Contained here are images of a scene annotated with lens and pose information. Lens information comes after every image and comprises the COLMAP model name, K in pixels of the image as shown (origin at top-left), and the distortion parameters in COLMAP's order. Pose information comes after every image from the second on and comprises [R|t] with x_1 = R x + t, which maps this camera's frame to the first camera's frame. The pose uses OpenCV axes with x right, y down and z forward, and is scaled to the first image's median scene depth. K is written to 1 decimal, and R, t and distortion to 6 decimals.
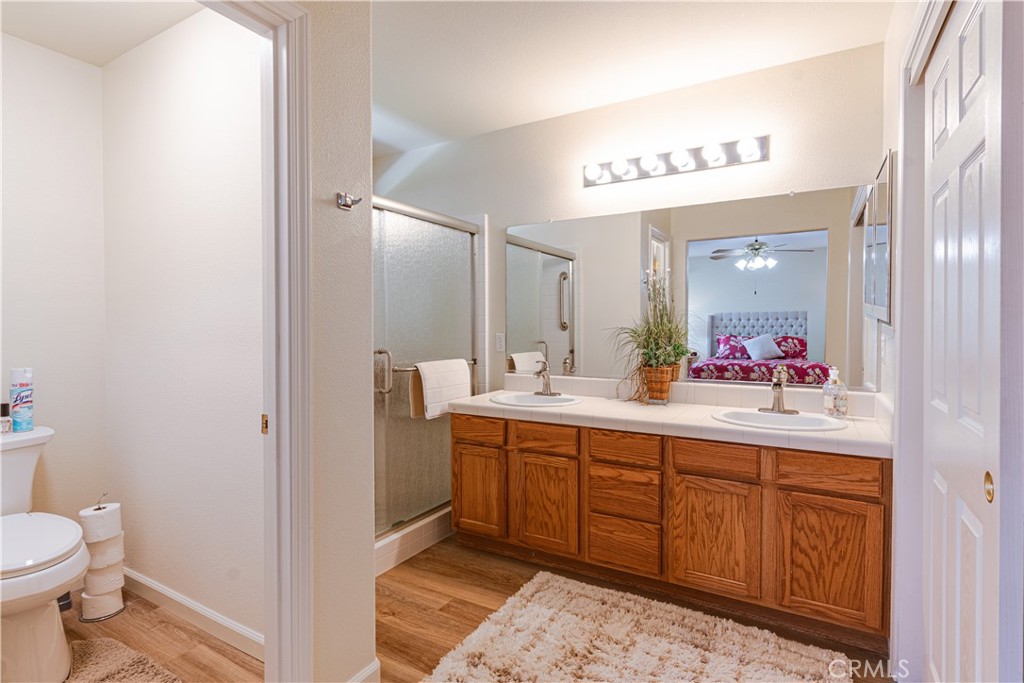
lens RADIAL K [[492.9, 0, 511.4], [0, 492.9, 335.5], [0, 0, 1]] dist [-0.000744, 0.000274]
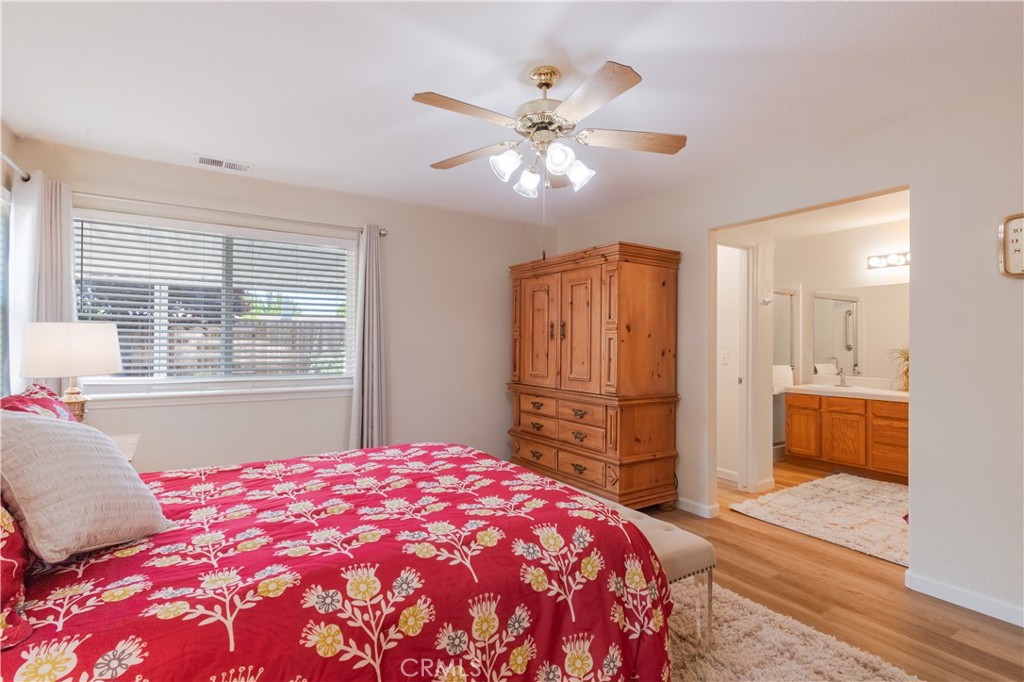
lens RADIAL K [[497.5, 0, 520.4], [0, 497.5, 344.2], [0, 0, 1]] dist [-0.000593, 0.000054]
pose [[0.900650, 0.003791, -0.434528, -0.223302], [-0.013180, 0.999740, -0.018596, 0.018862], [0.434345, 0.022475, 0.900466, -1.276225]]
